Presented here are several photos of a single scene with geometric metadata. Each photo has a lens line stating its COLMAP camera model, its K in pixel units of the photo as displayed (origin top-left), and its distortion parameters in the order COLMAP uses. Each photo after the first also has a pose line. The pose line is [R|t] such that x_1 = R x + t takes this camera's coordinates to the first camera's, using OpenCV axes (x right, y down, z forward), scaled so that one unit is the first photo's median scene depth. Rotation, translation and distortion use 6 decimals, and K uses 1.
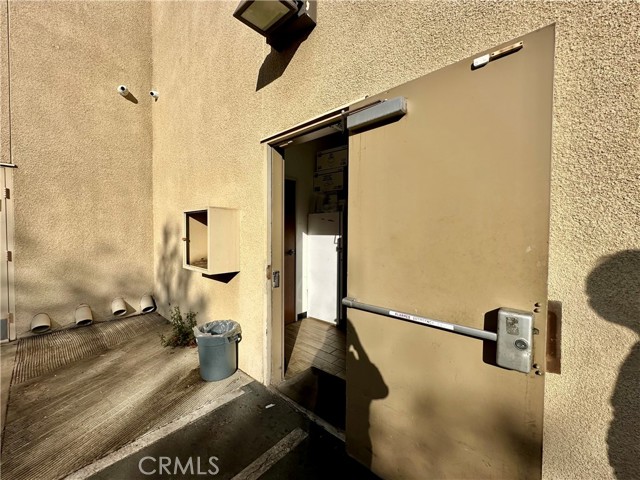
lens RADIAL K [[255.2, 0, 321.2], [0, 255.2, 240.2], [0, 0, 1]] dist [-0.002724, 0.000212]
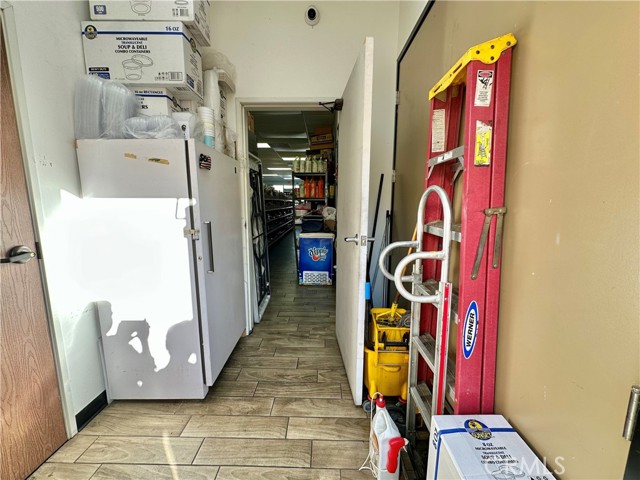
lens RADIAL K [[255.2, 0, 318.4], [0, 255.2, 239.1], [0, 0, 1]] dist [-0.002724, 0.000212]
pose [[0.746528, -0.098019, 0.658095, -0.046477], [0.014641, 0.991270, 0.131035, -0.004838], [-0.665193, -0.088186, 0.741445, 0.512538]]
